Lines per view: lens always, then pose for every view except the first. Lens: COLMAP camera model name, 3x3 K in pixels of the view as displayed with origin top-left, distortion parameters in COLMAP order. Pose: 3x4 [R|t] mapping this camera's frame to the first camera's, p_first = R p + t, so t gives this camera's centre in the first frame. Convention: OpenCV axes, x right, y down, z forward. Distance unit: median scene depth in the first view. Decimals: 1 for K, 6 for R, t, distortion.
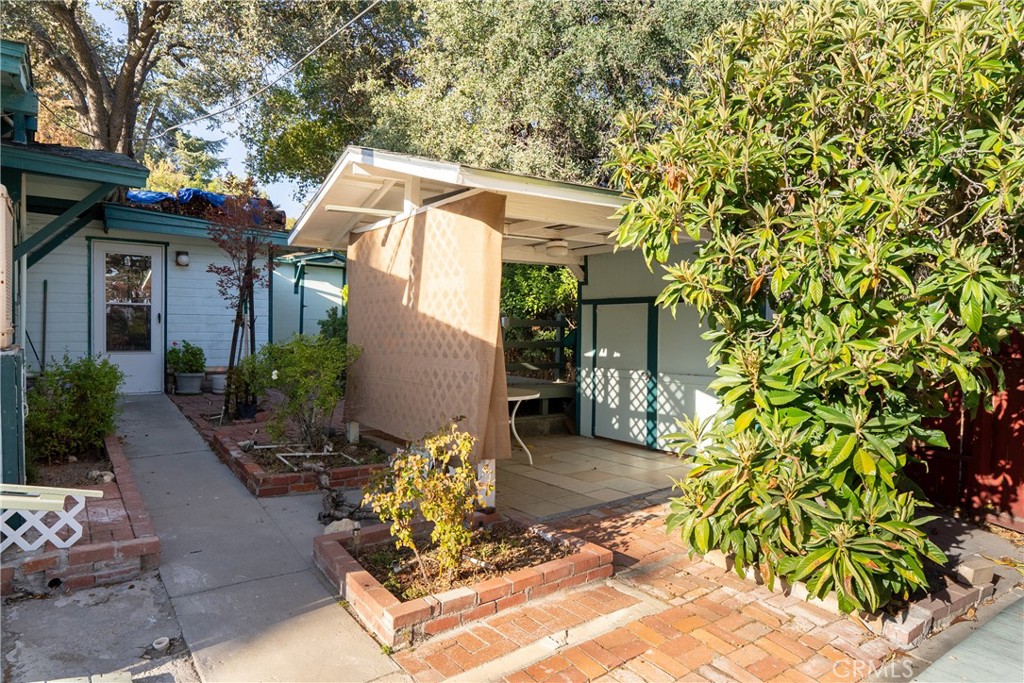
lens RADIAL K [[635.1, 0, 512.8], [0, 635.1, 338.4], [0, 0, 1]] dist [-0.004713, 0.002507]
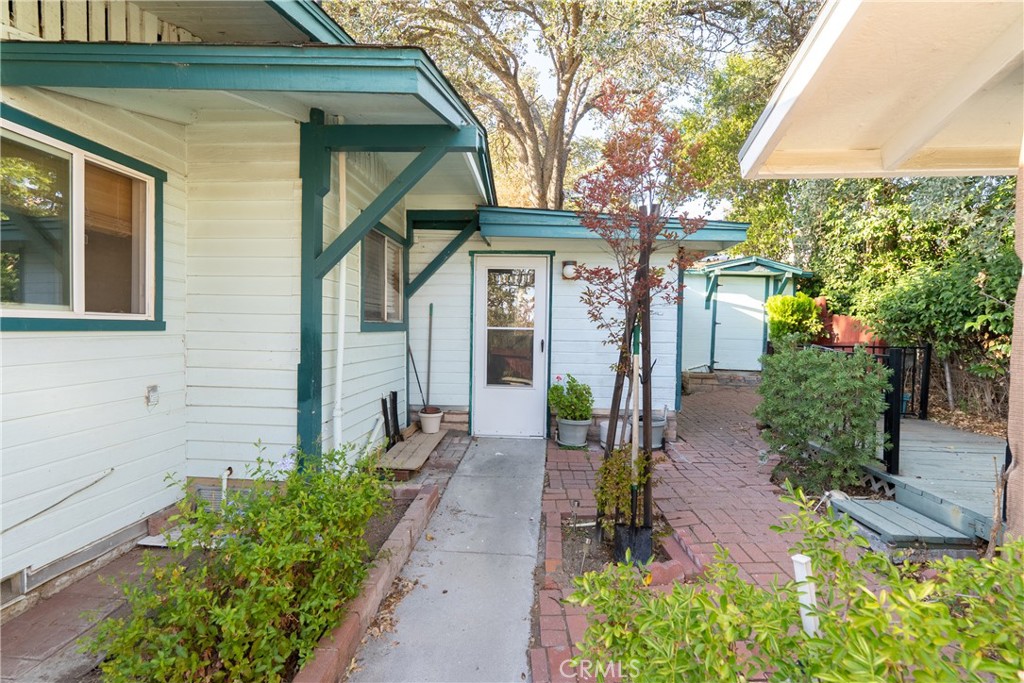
lens RADIAL K [[461.2, 0, 512.7], [0, 461.2, 340.9], [0, 0, 1]] dist [-0.011768, 0.001720]
pose [[0.761696, 0.017706, -0.647693, -0.237918], [-0.016252, 0.999834, 0.008220, -0.048832], [0.647731, 0.004266, 0.761857, 0.609614]]
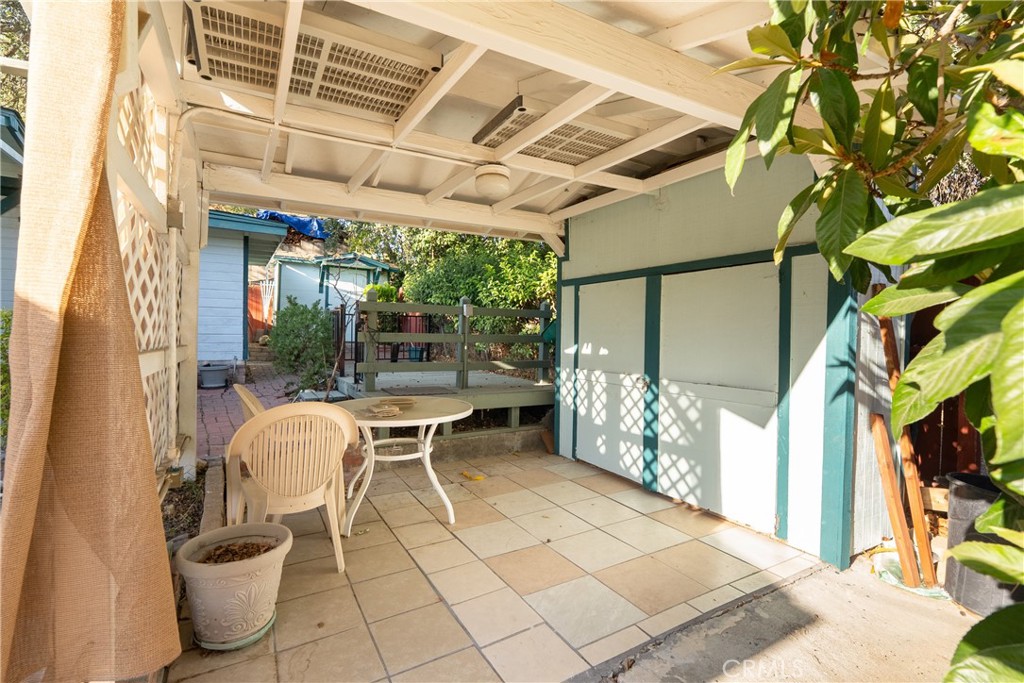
lens RADIAL K [[461.2, 0, 508.5], [0, 461.2, 339.2], [0, 0, 1]] dist [-0.011768, 0.001720]
pose [[0.993556, 0.004451, -0.113254, 0.113719], [-0.004470, 0.999990, 0.000087, 0.011773], [0.113253, 0.000420, 0.993566, 0.455886]]
